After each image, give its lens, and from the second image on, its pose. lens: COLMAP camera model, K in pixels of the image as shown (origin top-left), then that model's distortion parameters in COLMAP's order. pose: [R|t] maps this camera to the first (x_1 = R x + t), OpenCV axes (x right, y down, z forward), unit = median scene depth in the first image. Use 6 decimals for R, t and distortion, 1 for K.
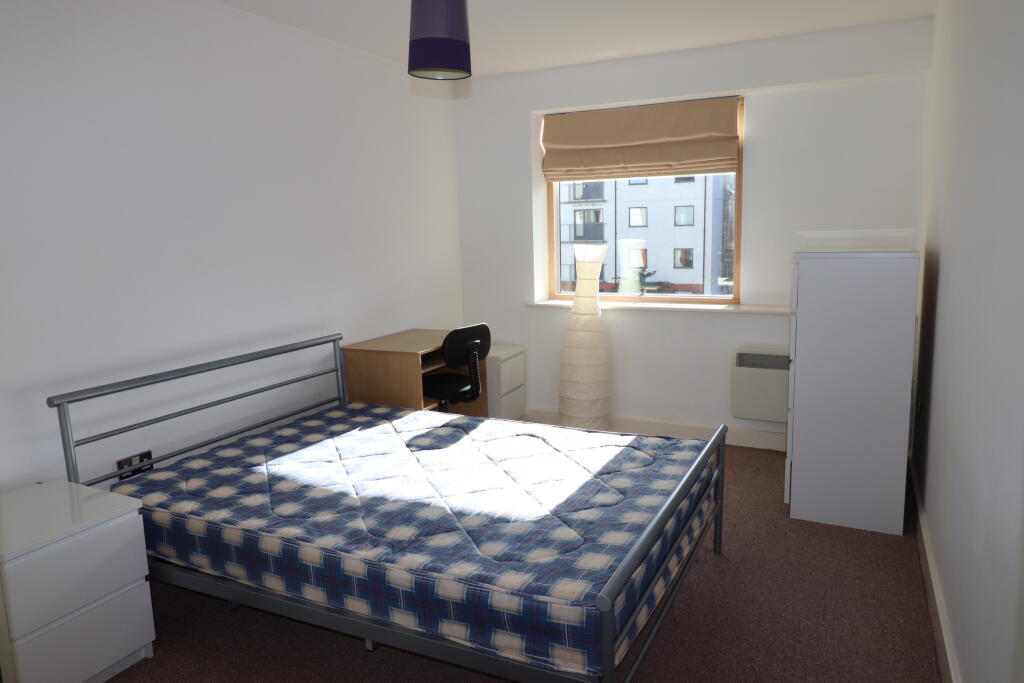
lens RADIAL K [[688.3, 0, 513.9], [0, 688.3, 342.5], [0, 0, 1]] dist [-0.004417, -0.002033]
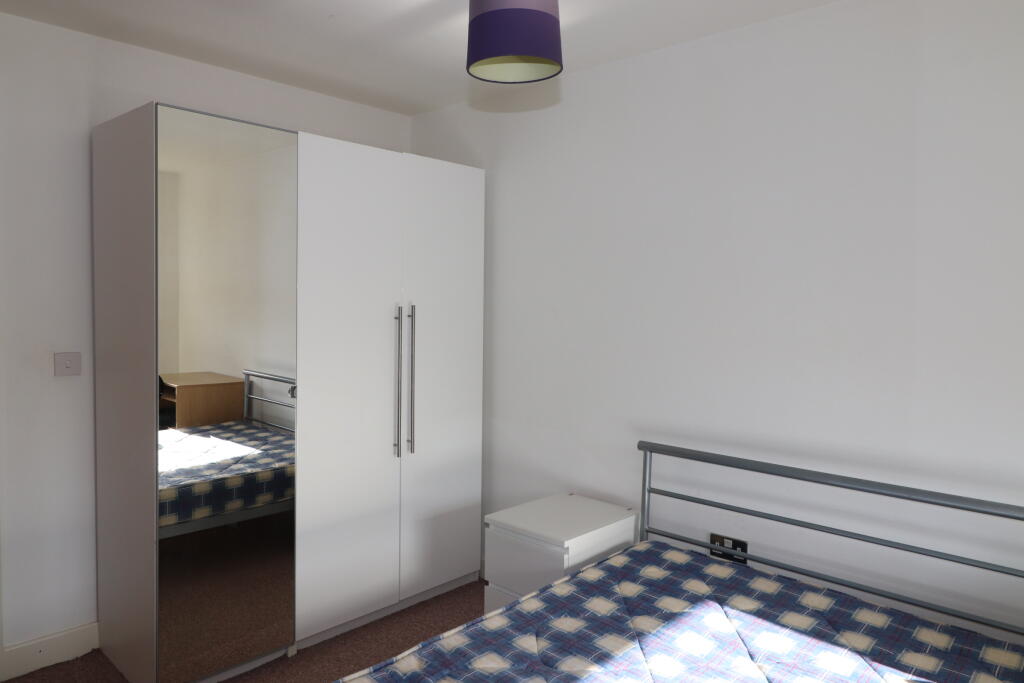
lens RADIAL K [[688.3, 0, 513.7], [0, 688.3, 340.8], [0, 0, 1]] dist [-0.004417, -0.002033]
pose [[-0.287495, 0.072410, -0.955041, 0.396838], [-0.168080, 0.977850, 0.124736, -0.162078], [0.942919, 0.196384, -0.268957, 0.921058]]
